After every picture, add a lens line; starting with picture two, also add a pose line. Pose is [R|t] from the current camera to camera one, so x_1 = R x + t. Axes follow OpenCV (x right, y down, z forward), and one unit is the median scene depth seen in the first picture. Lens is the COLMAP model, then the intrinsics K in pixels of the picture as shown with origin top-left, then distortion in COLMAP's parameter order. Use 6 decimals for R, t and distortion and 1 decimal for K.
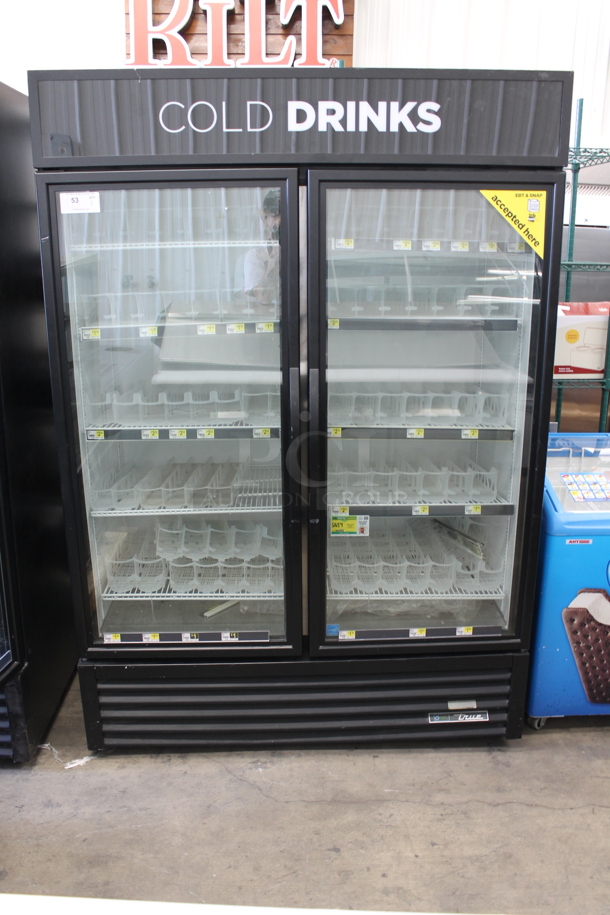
lens RADIAL K [[774.6, 0, 299.5], [0, 774.6, 455.1], [0, 0, 1]] dist [-0.156185, 0.121722]
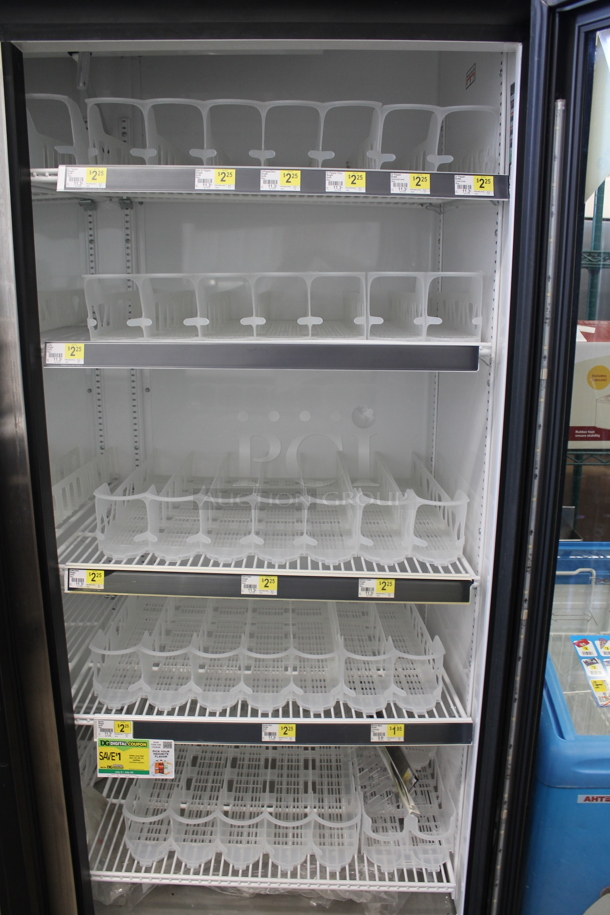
lens RADIAL K [[774.6, 0, 299.5], [0, 774.6, 455.1], [0, 0, 1]] dist [-0.156185, 0.121722]
pose [[0.999407, 0.016131, -0.030405, 0.188631], [-0.017173, 0.999263, -0.034323, -0.092368], [0.029829, 0.034825, 0.998948, 0.526429]]
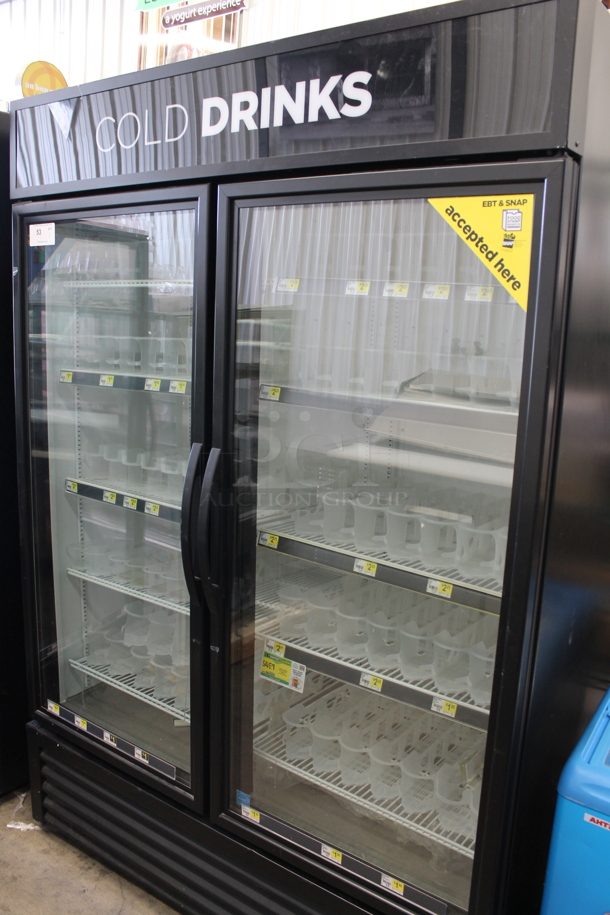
lens RADIAL K [[774.6, 0, 299.5], [0, 774.6, 455.1], [0, 0, 1]] dist [-0.156185, 0.121722]
pose [[0.793609, 0.148056, -0.590138, 0.487814], [-0.202469, 0.978925, -0.026681, -0.094630], [0.573751, 0.140659, 0.806861, 0.412602]]
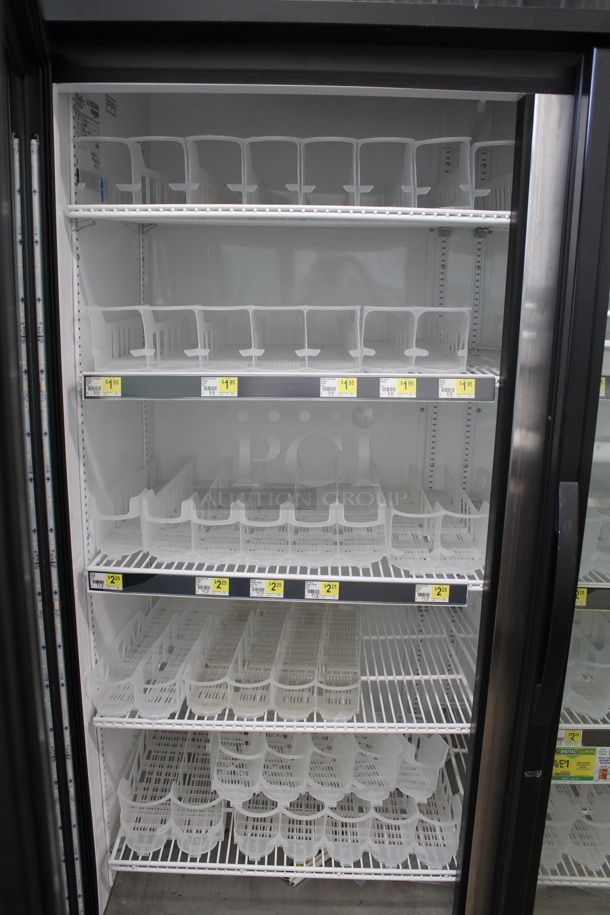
lens RADIAL K [[774.6, 0, 299.5], [0, 774.6, 455.1], [0, 0, 1]] dist [-0.156185, 0.121722]
pose [[0.998774, 0.036836, -0.033058, -0.122871], [-0.038205, 0.998396, -0.041786, -0.094742], [0.031466, 0.042998, 0.998580, 0.490171]]
